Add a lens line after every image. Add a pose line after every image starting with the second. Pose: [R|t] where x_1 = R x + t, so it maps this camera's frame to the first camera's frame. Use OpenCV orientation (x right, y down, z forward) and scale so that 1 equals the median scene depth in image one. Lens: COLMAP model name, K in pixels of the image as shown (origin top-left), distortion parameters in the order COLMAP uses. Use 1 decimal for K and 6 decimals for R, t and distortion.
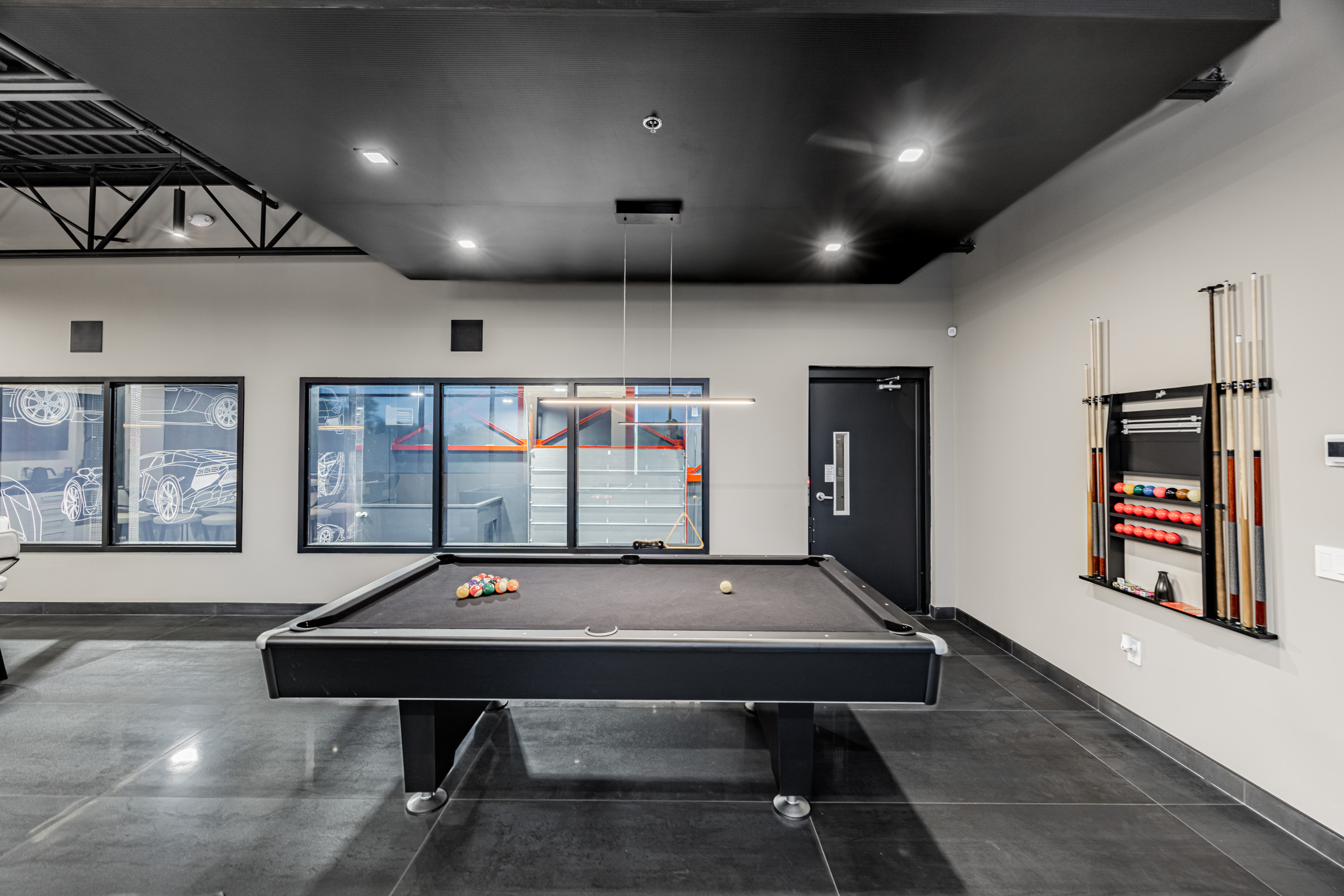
lens RADIAL K [[510.4, 0, 667.7], [0, 510.4, 441.4], [0, 0, 1]] dist [0.000185, 0.000363]
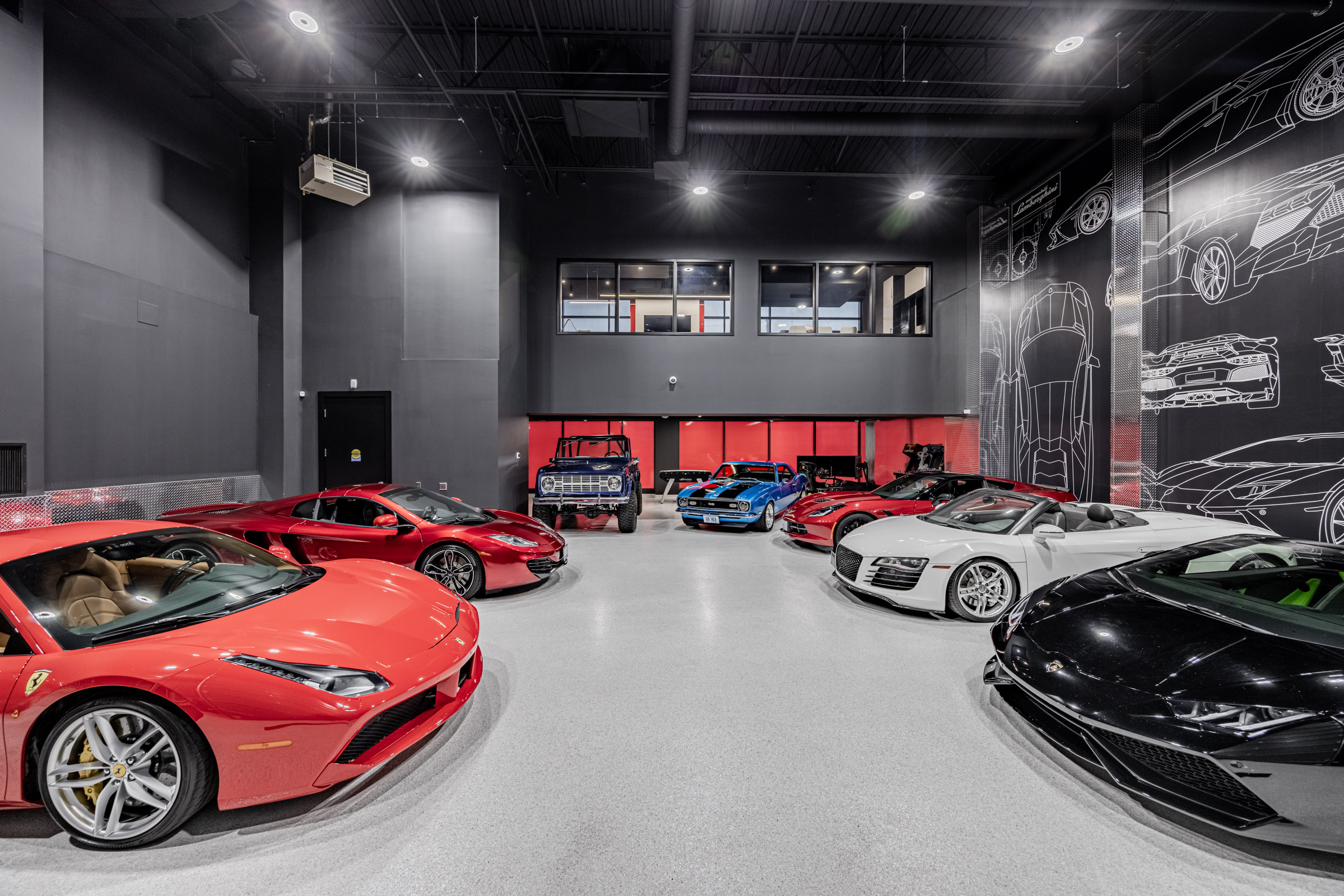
lens RADIAL K [[510.4, 0, 669.1], [0, 510.4, 445.2], [0, 0, 1]] dist [0.000185, 0.000363]
pose [[-0.998941, -0.002649, -0.045942, -0.165777], [-0.002760, 0.999993, 0.002356, 0.362436], [0.045935, 0.002481, -0.998941, 1.694955]]
